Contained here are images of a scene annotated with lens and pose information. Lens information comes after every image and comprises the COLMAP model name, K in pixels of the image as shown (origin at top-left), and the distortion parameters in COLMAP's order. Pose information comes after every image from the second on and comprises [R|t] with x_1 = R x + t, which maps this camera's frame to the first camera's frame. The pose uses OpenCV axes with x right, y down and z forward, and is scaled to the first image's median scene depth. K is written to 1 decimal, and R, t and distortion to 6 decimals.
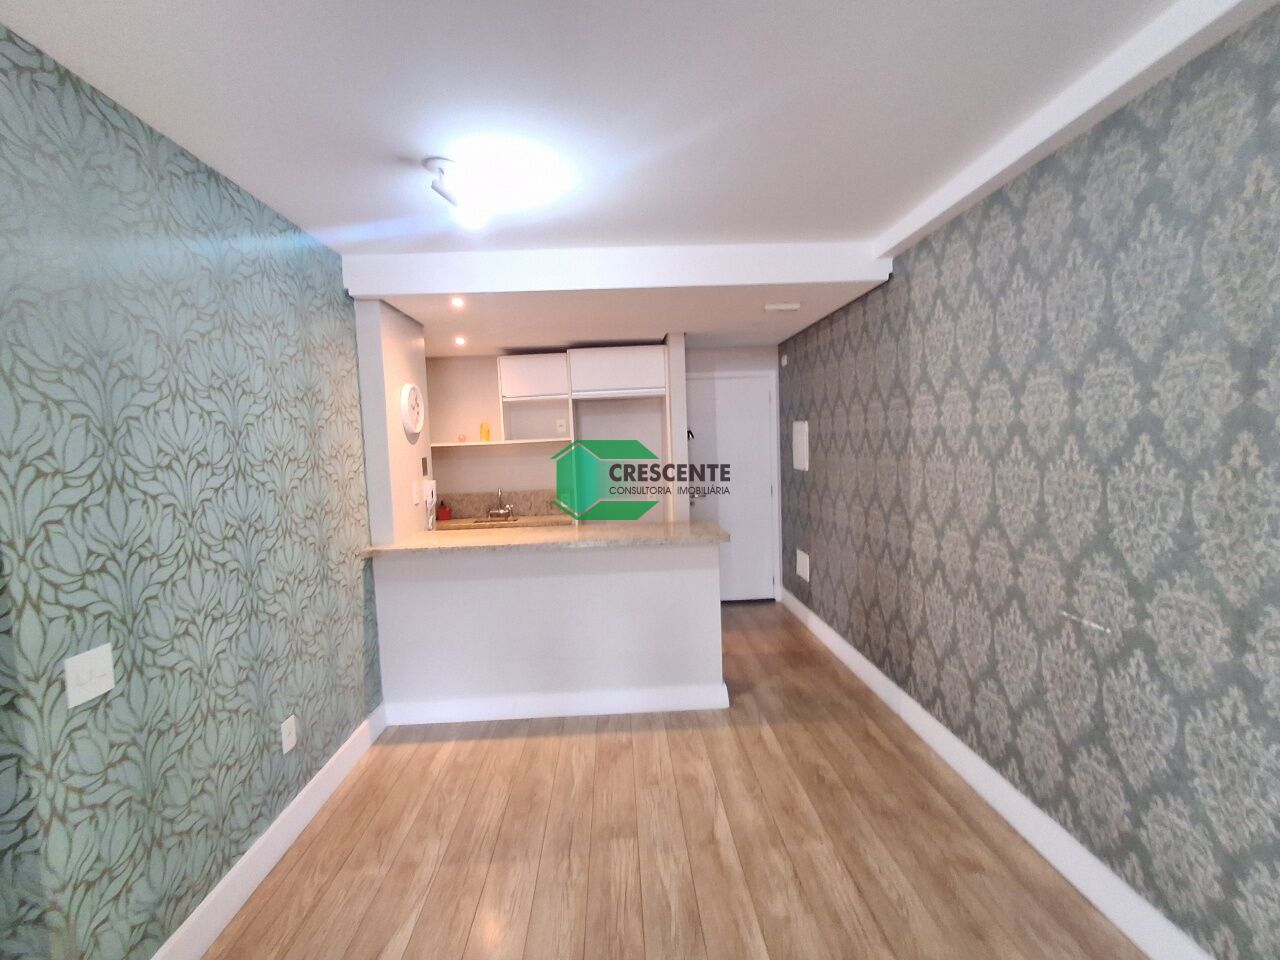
lens RADIAL K [[584.2, 0, 633.0], [0, 584.2, 506.4], [0, 0, 1]] dist [-0.007789, 0.006354]
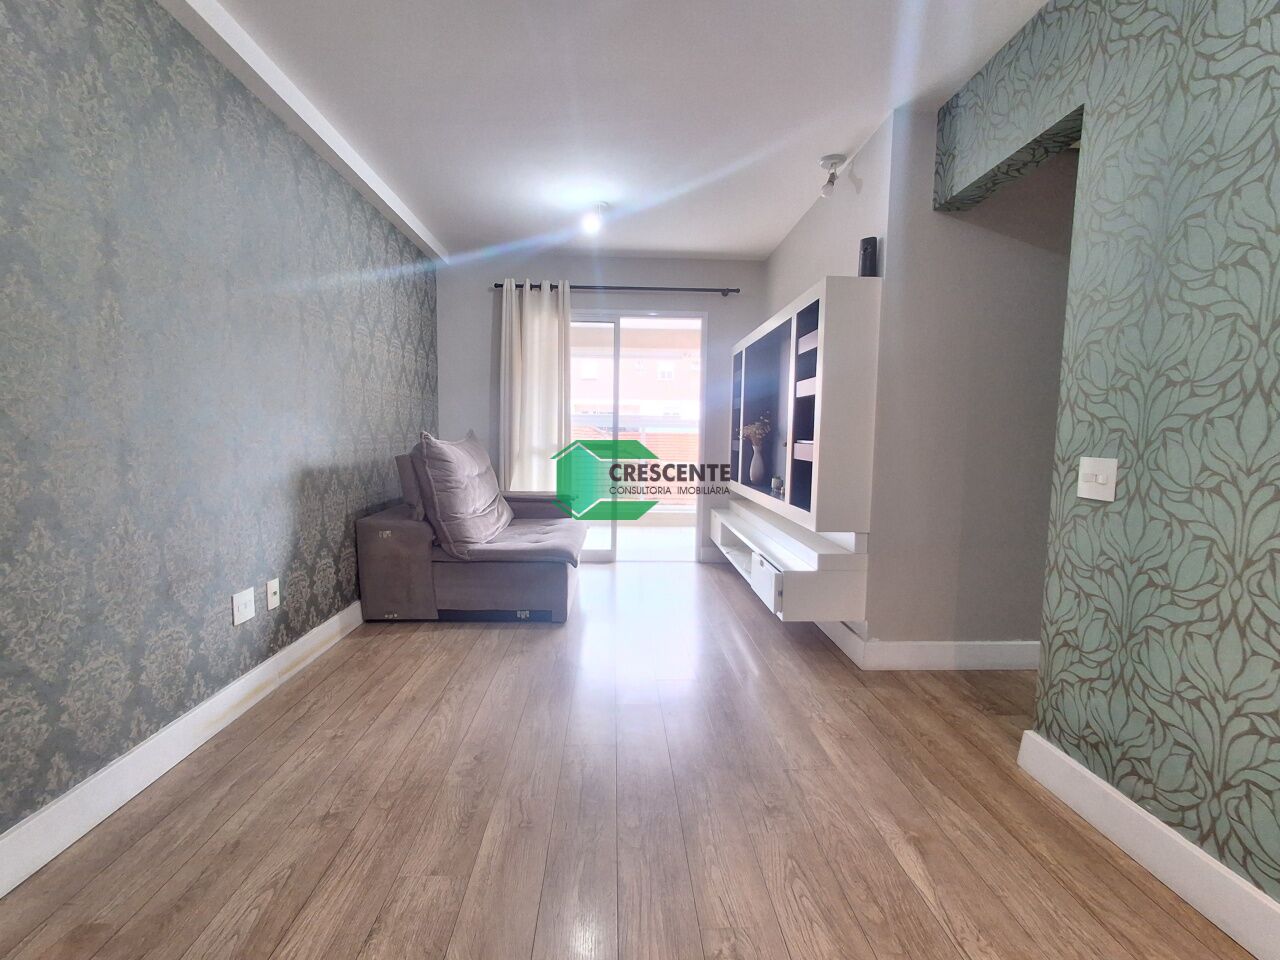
lens RADIAL K [[584.2, 0, 631.7], [0, 584.2, 476.1], [0, 0, 1]] dist [-0.007789, 0.006354]
pose [[-0.999672, 0.025032, -0.005481, -0.013713], [0.023594, 0.982591, 0.184277, 0.050612], [0.009999, 0.184087, -0.982859, 2.074441]]
